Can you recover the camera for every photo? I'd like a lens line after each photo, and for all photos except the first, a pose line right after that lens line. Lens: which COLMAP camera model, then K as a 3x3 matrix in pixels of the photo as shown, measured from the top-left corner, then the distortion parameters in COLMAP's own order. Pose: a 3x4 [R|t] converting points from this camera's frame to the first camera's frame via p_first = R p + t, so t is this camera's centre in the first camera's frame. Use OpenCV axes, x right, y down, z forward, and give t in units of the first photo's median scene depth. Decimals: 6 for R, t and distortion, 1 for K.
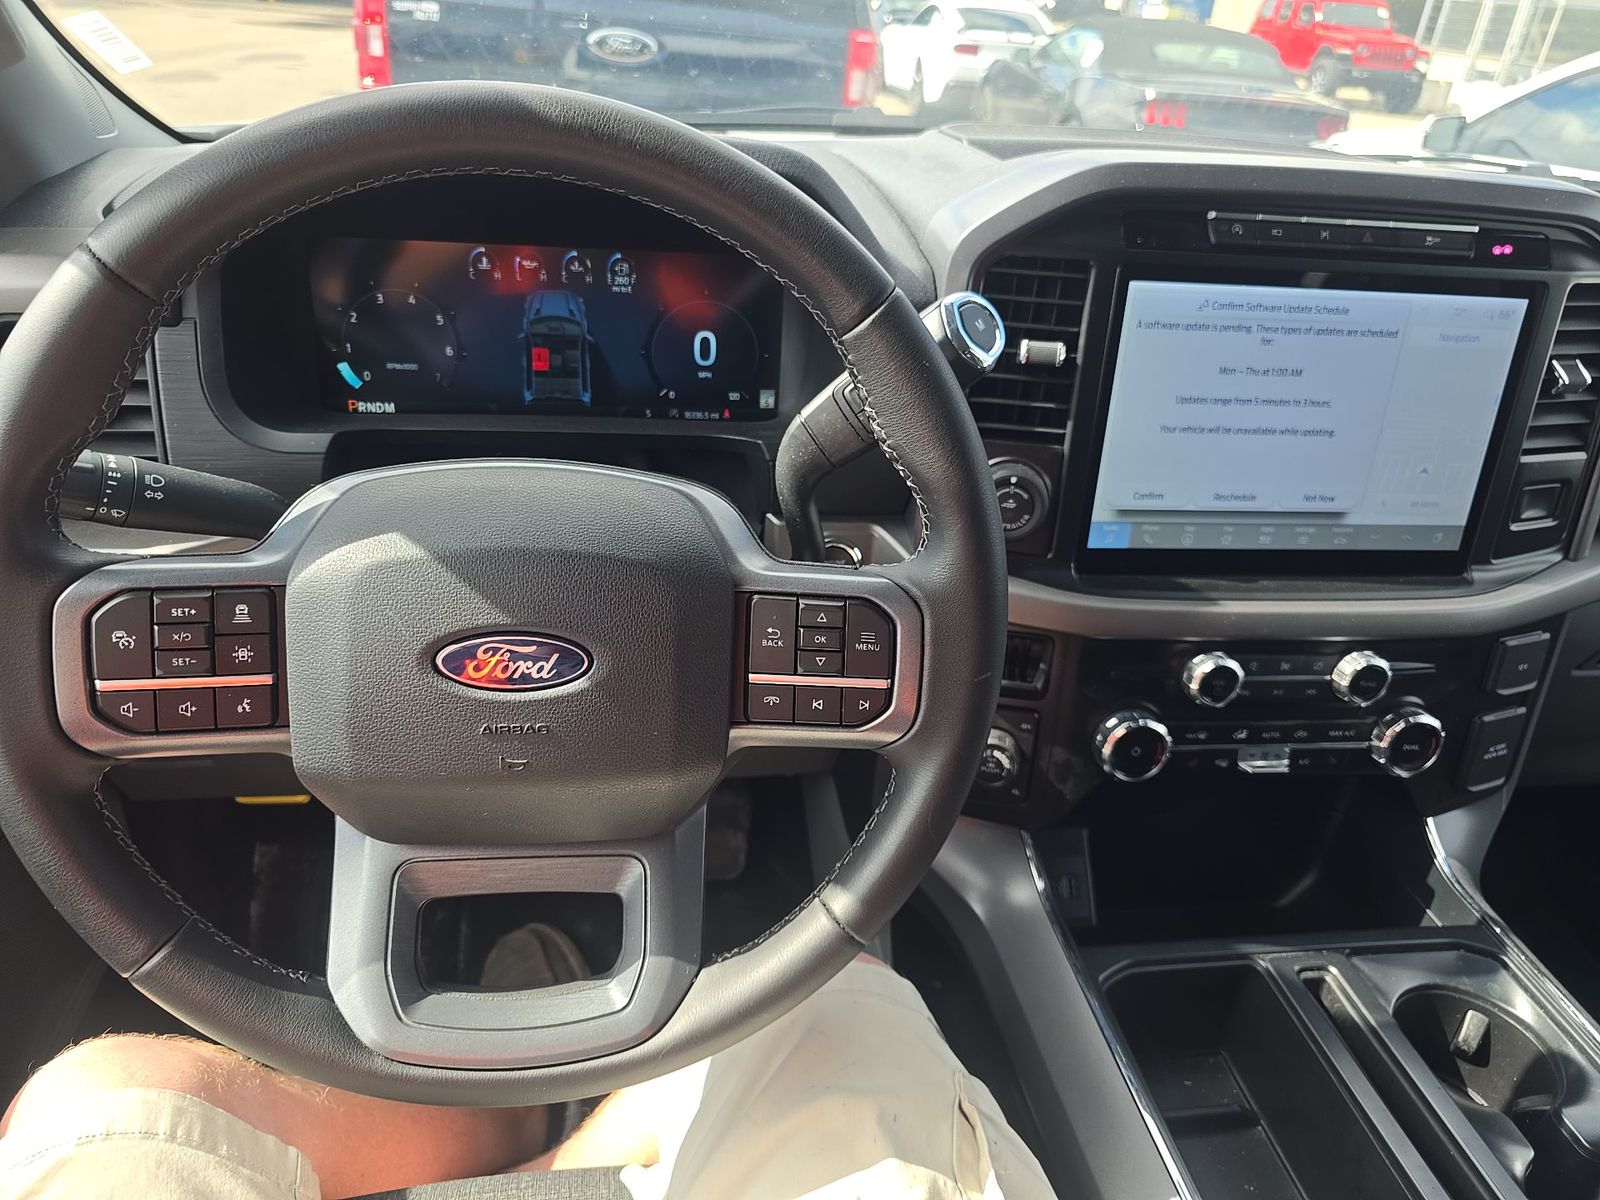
lens RADIAL K [[1106.1, 0, 800.0], [0, 1106.1, 600.0], [0, 0, 1]] dist [0.044104, -0.050300]
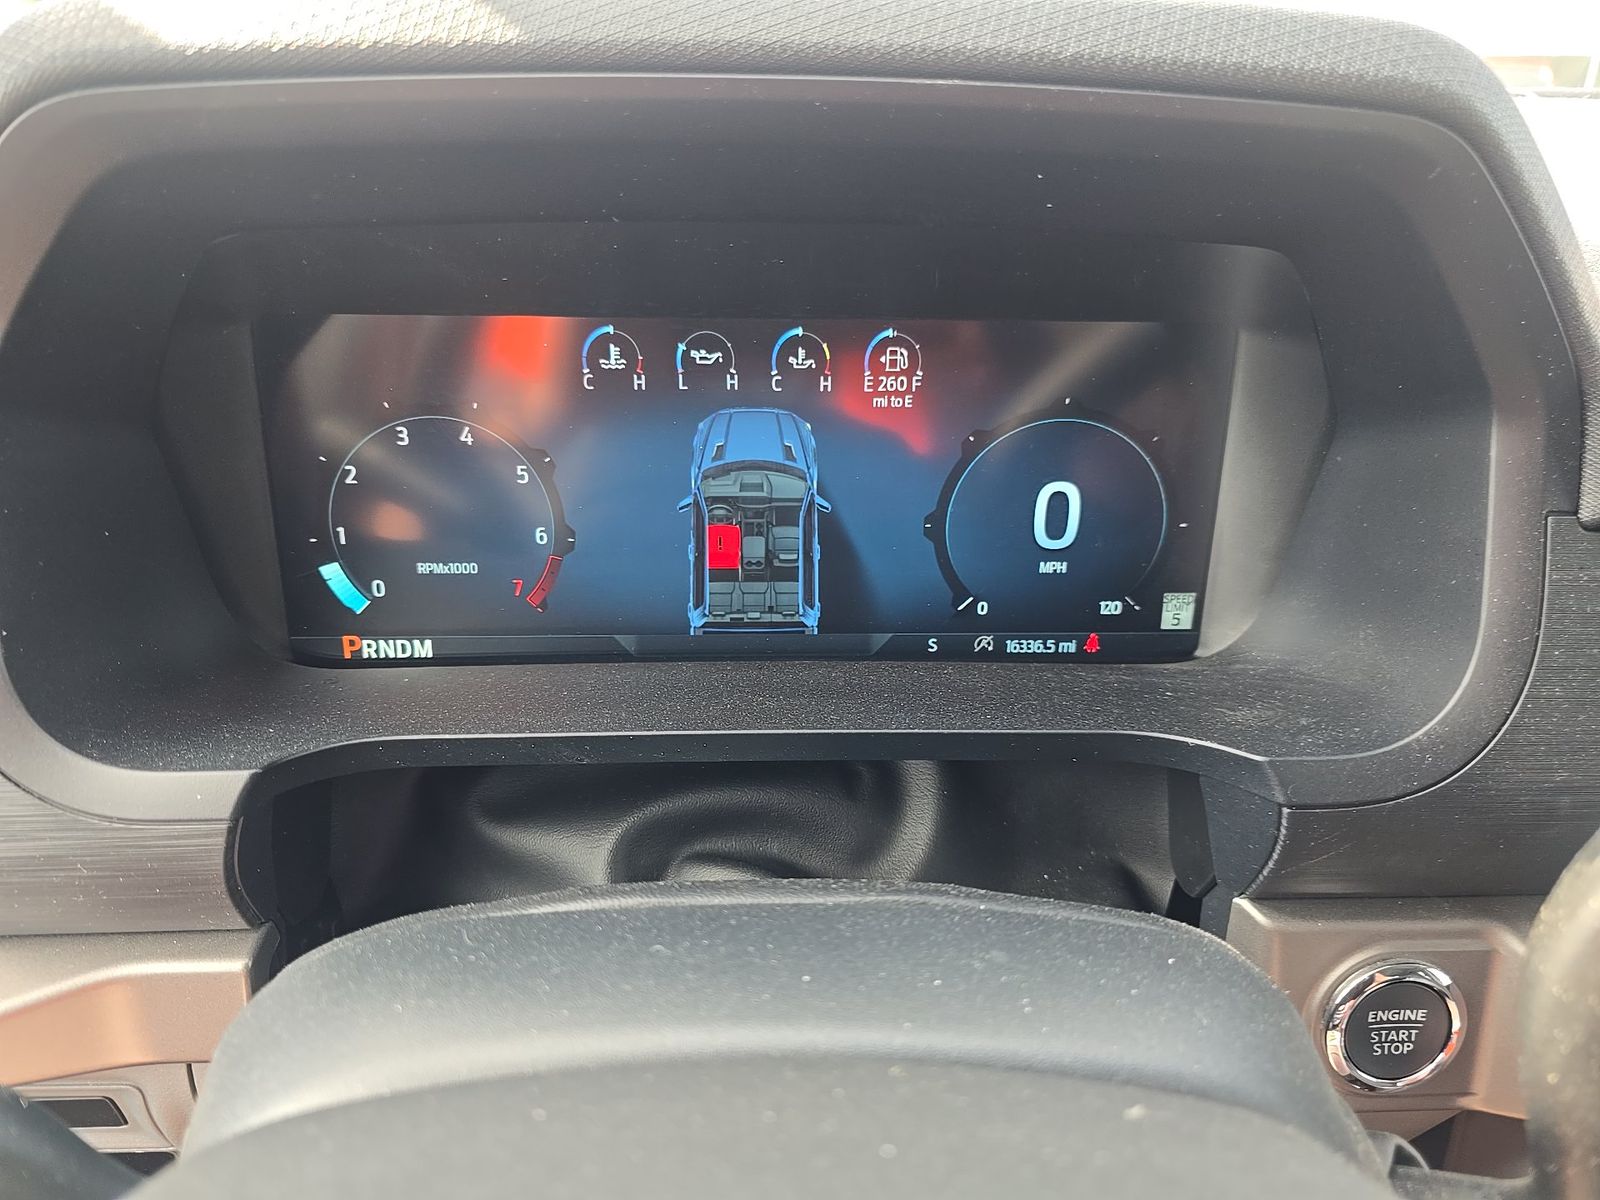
lens RADIAL K [[1110.0, 0, 813.4], [0, 1110.0, 607.7], [0, 0, 1]] dist [0.049196, -0.050503]
pose [[0.995348, -0.007830, -0.096023, -0.166171], [0.001509, 0.997836, -0.065734, -0.178239], [0.096330, 0.065283, 0.993206, 0.587136]]
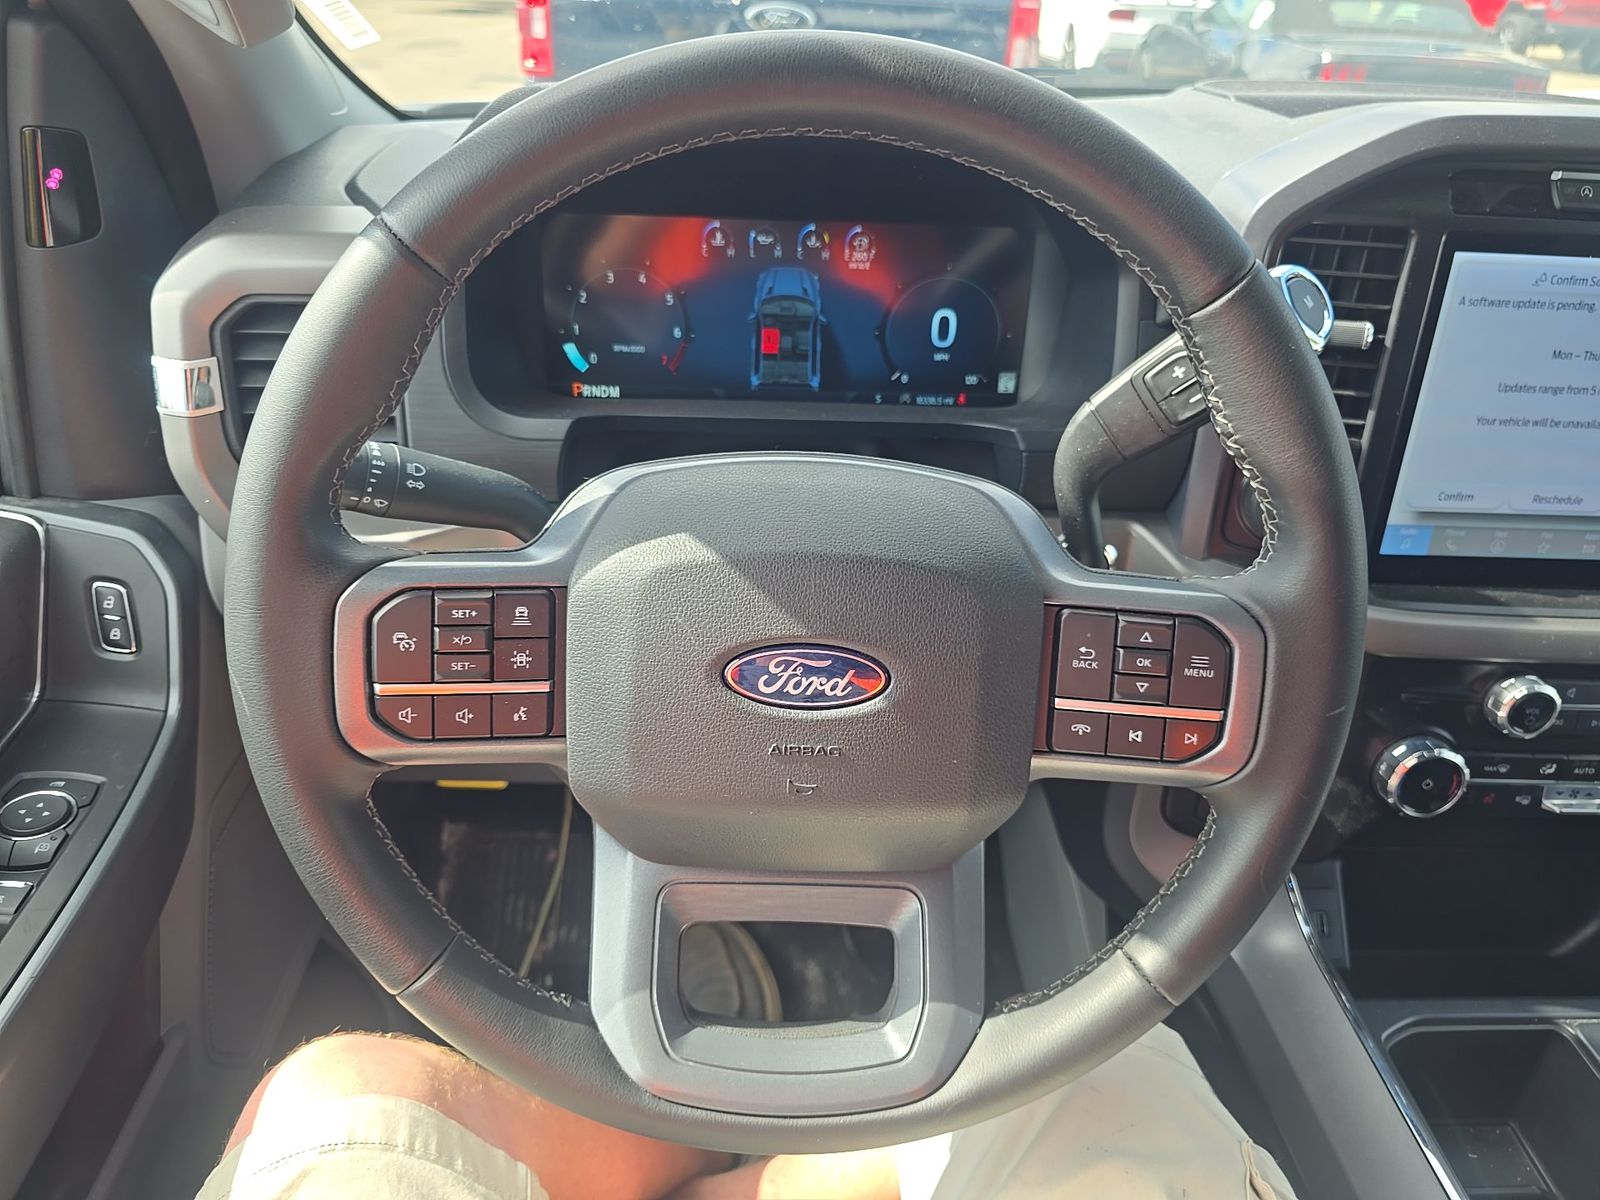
lens RADIAL K [[1106.1, 0, 800.0], [0, 1106.1, 600.0], [0, 0, 1]] dist [0.044104, -0.050300]
pose [[0.993790, 0.027004, -0.107949, -0.113330], [-0.025058, 0.999499, 0.019345, -0.017034], [0.108417, -0.016520, 0.993968, 0.067451]]
